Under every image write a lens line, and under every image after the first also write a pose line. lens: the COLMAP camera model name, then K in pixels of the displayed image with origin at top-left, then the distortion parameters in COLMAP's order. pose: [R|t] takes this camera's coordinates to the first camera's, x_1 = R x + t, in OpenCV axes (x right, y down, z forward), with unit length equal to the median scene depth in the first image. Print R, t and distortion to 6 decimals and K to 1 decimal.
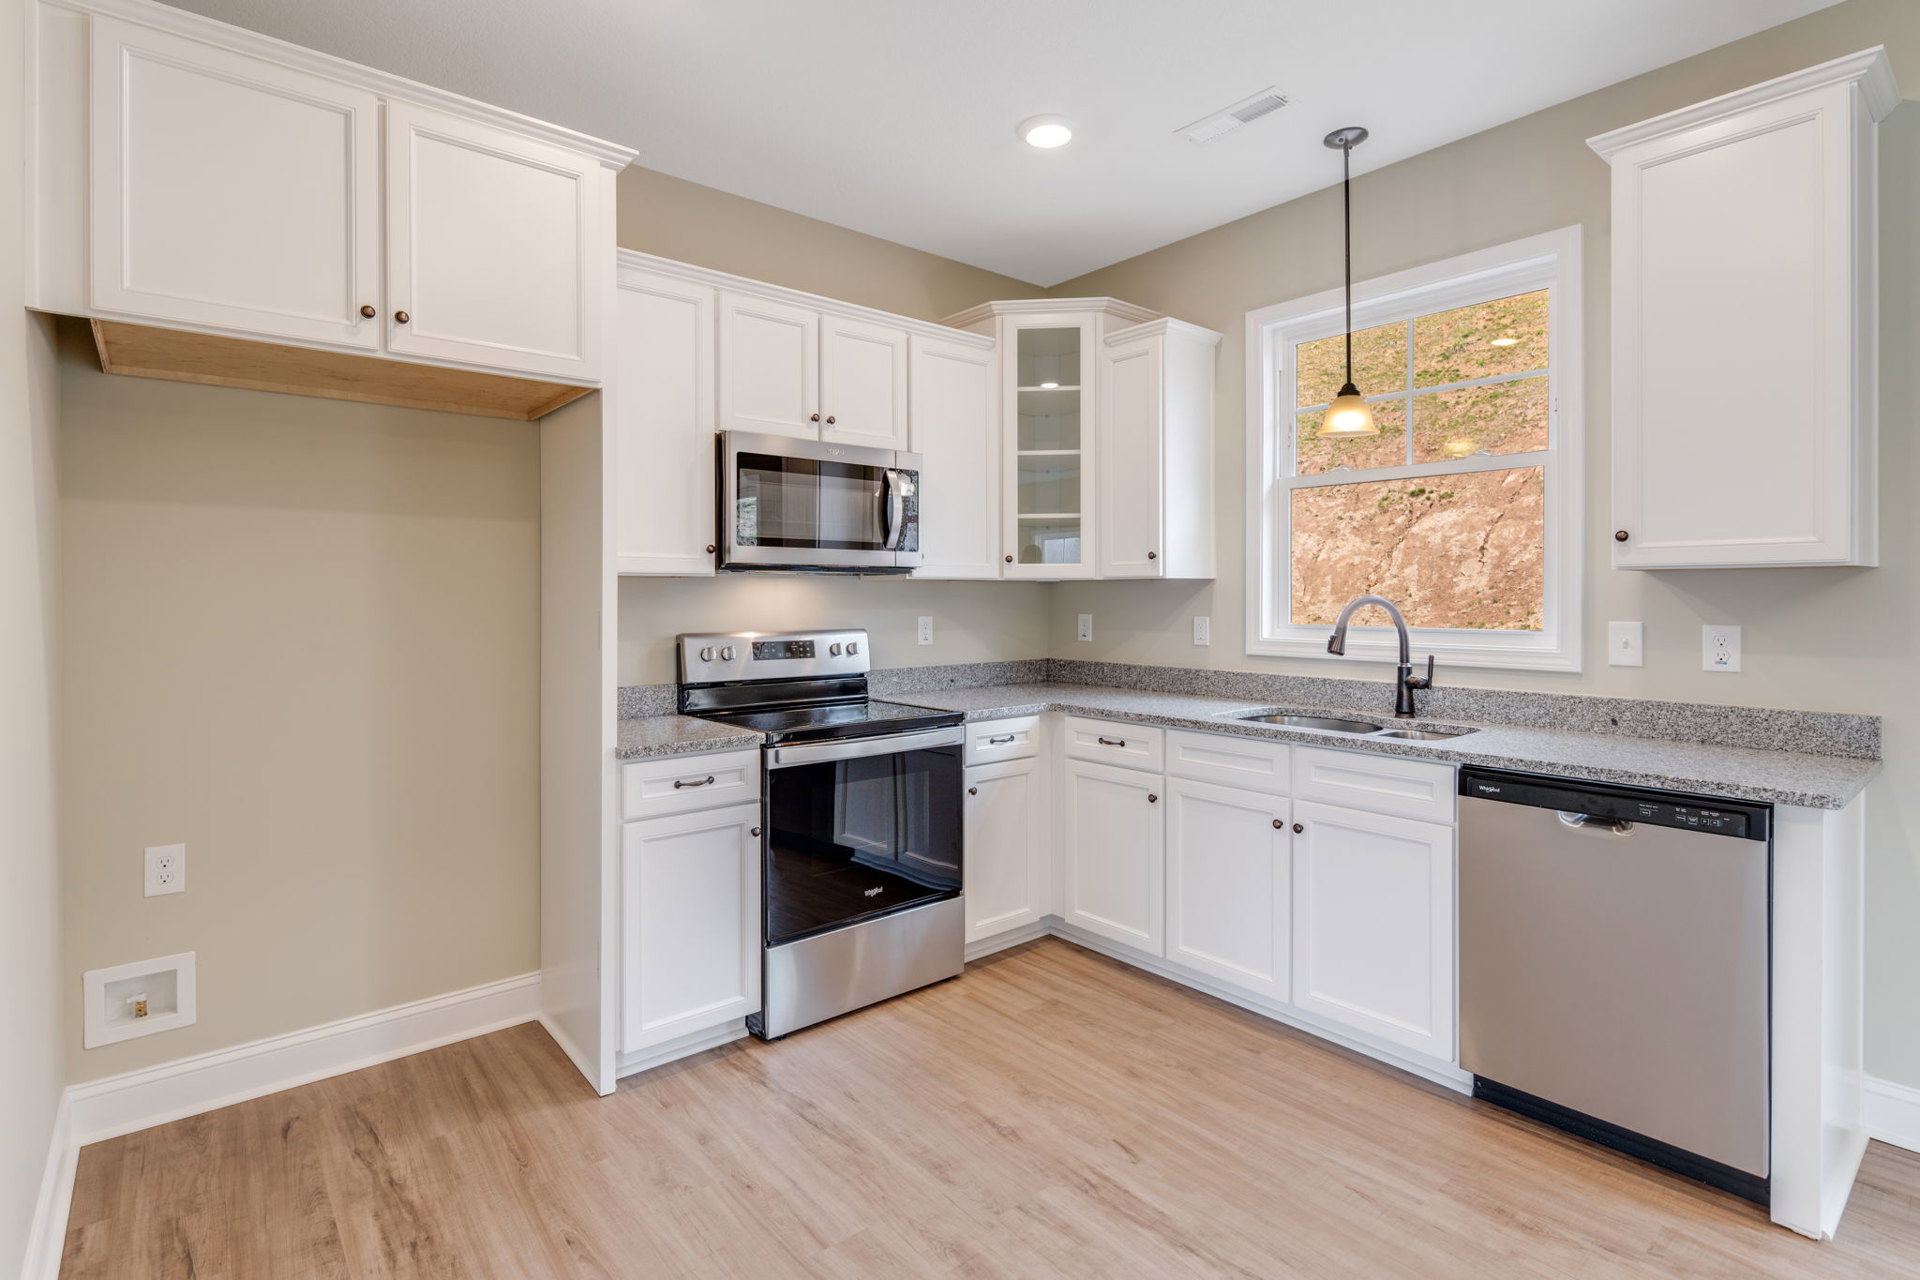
lens RADIAL K [[929.2, 0, 951.8], [0, 929.2, 603.1], [0, 0, 1]] dist [0.003382, -0.001798]
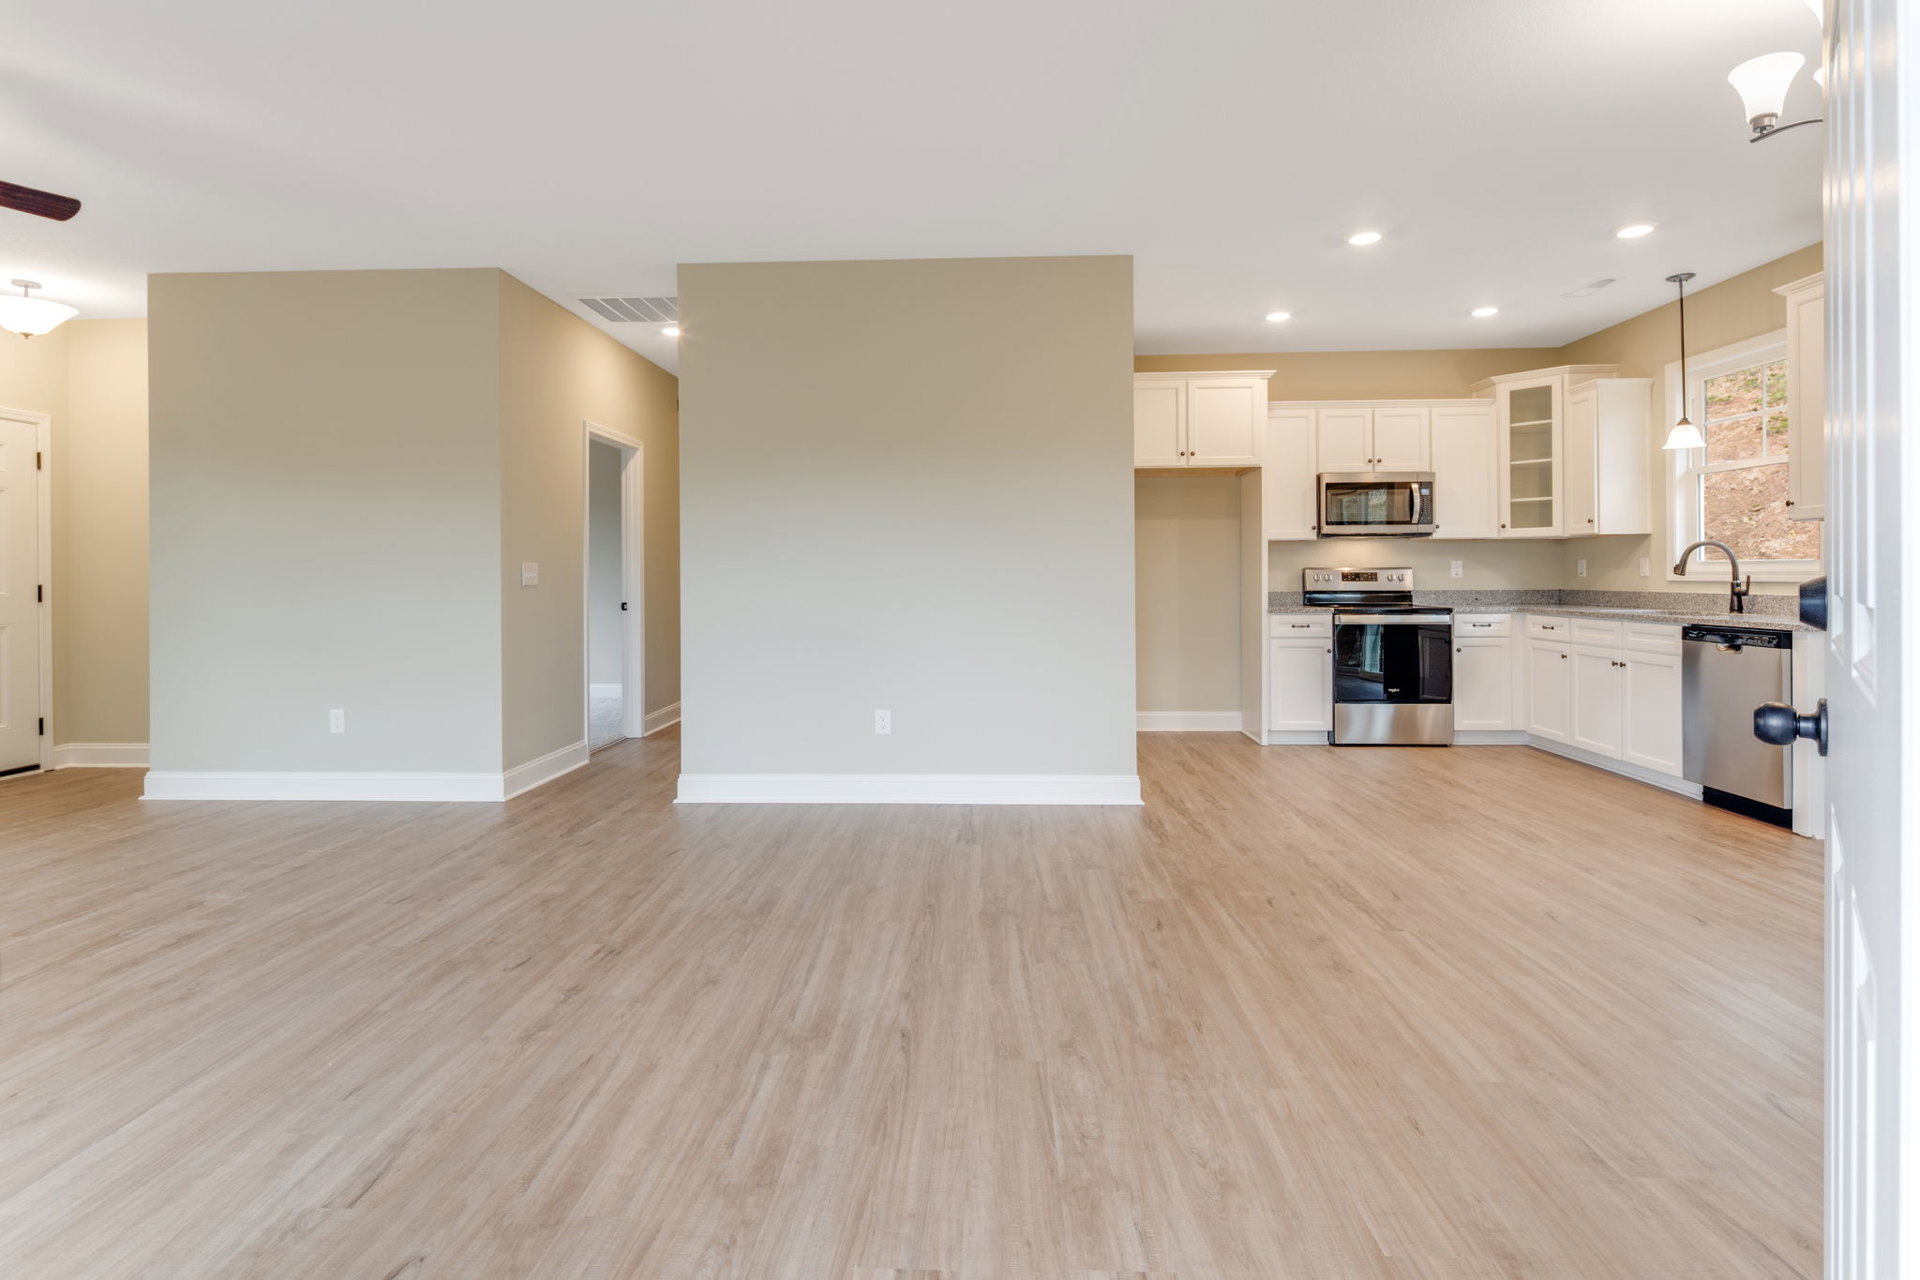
lens RADIAL K [[932.6, 0, 952.3], [0, 932.6, 576.4], [0, 0, 1]] dist [0.003185, -0.002685]
pose [[0.738404, -0.001794, -0.674356, 0.584505], [-0.000085, 0.999996, -0.002753, 0.062446], [0.674358, 0.002090, 0.738401, -1.182656]]
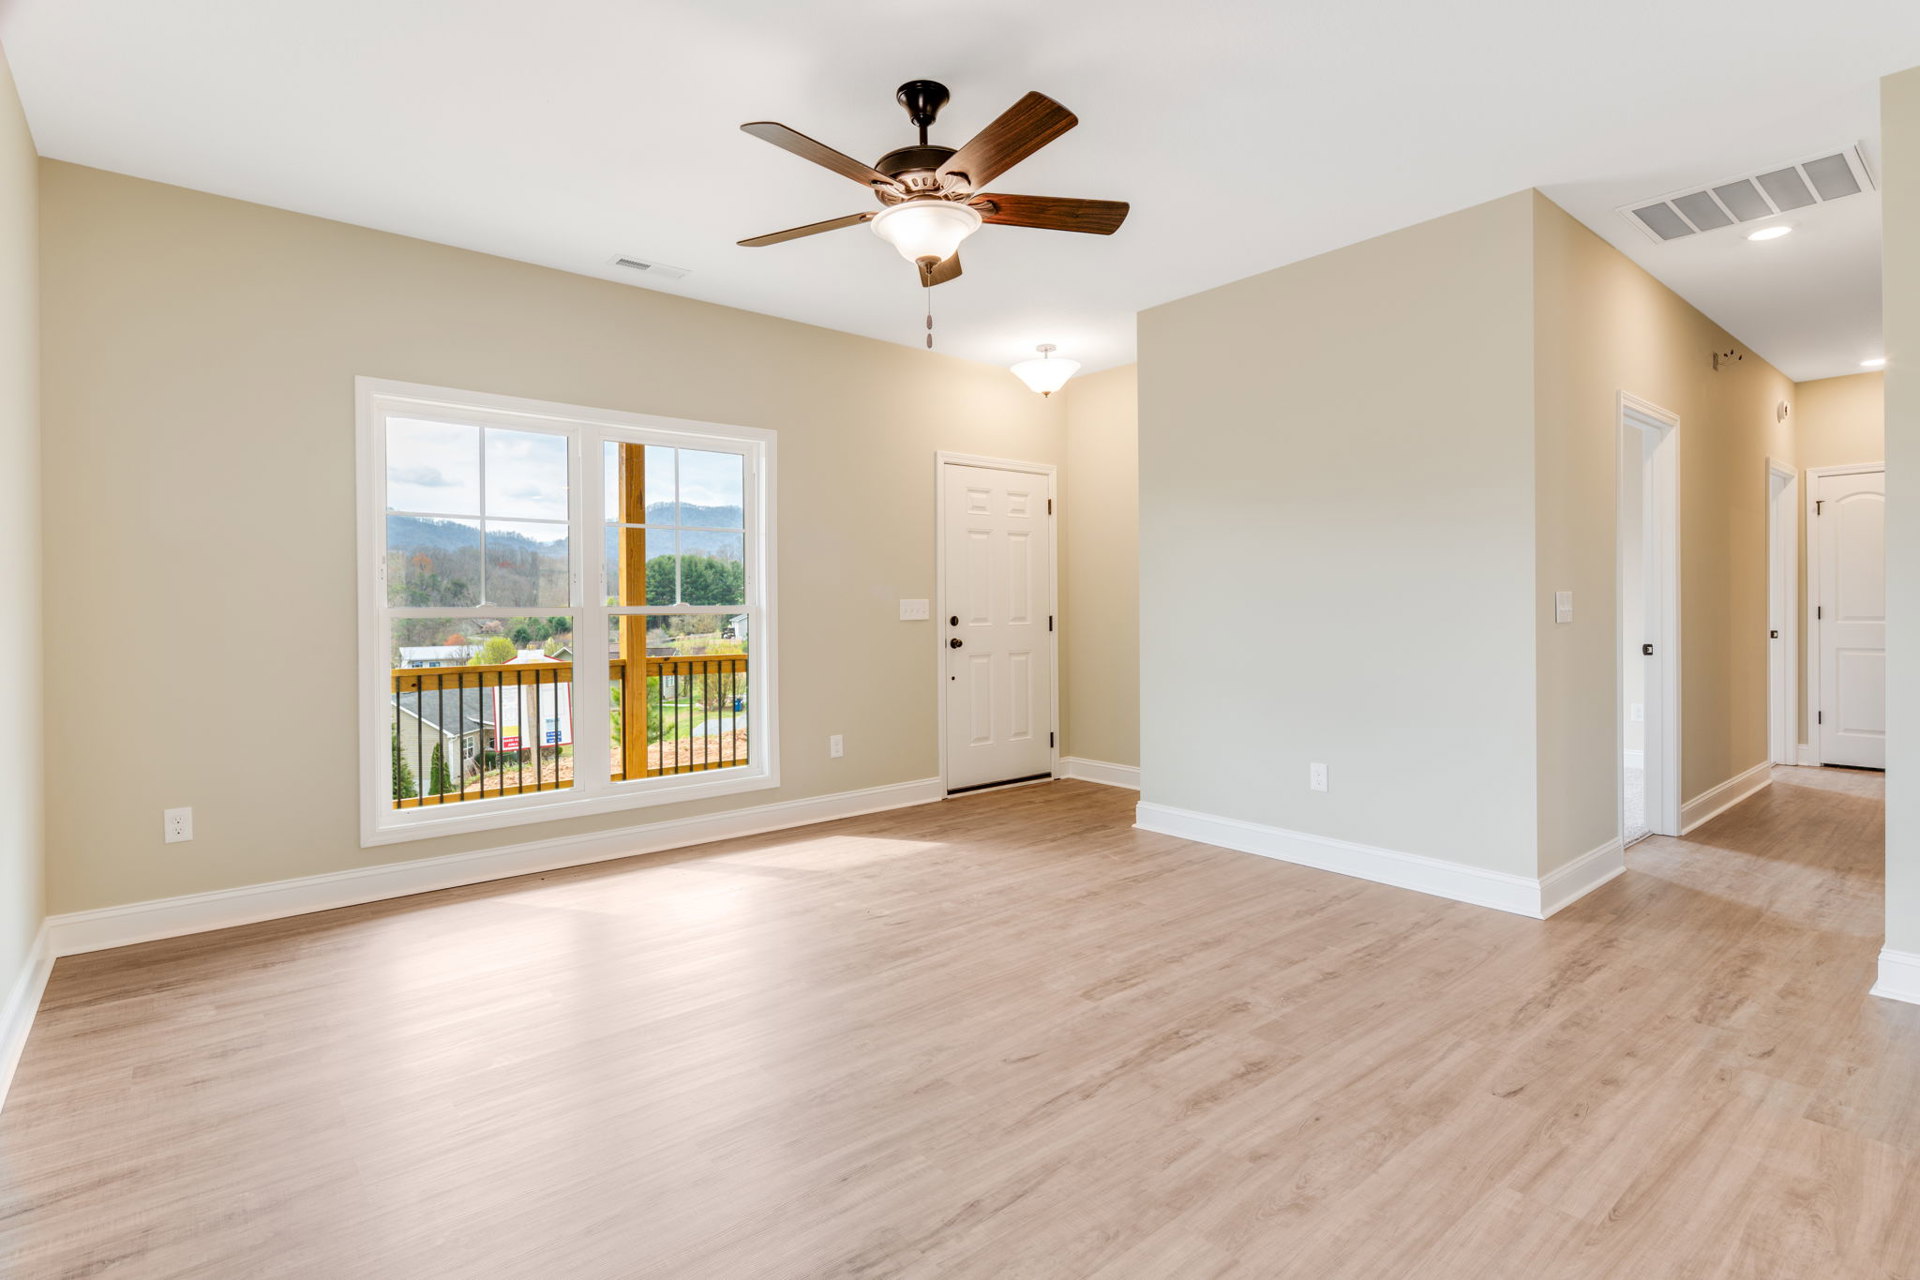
lens RADIAL K [[930.3, 0, 953.0], [0, 930.3, 607.2], [0, 0, 1]] dist [0.002483, -0.000735]
pose [[-0.002917, 0.002129, -0.999993, 0.100623], [0.001049, 0.999997, 0.002126, 0.050883], [0.999995, -0.001043, -0.002919, -1.251298]]
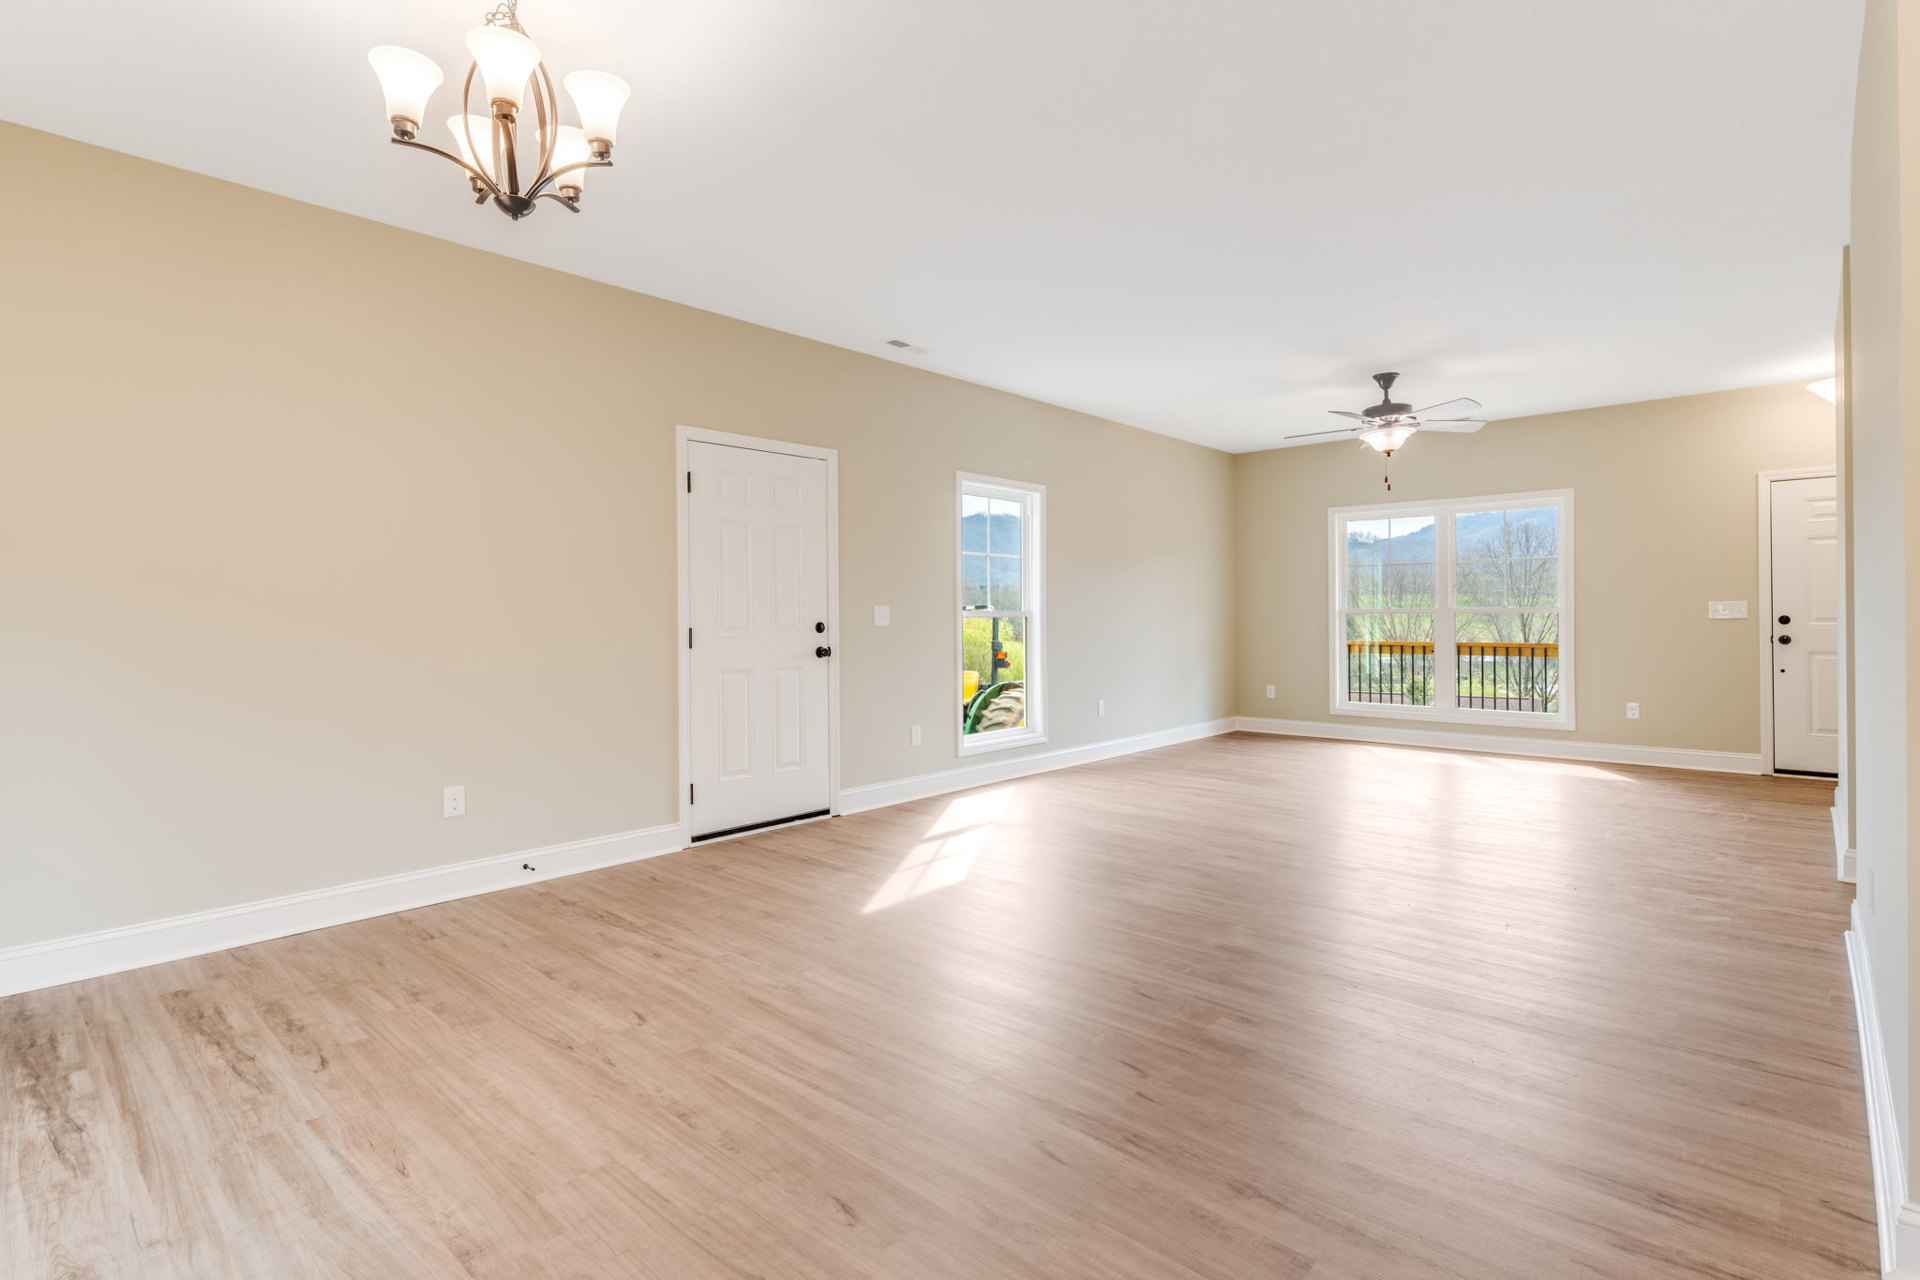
lens RADIAL K [[929.2, 0, 951.2], [0, 929.2, 611.8], [0, 0, 1]] dist [0.006948, -0.005841]
pose [[-0.991194, 0.009245, -0.132098, 0.384579], [0.008675, 0.999950, 0.004890, 0.036935], [0.132136, 0.003701, -0.991225, 0.652117]]
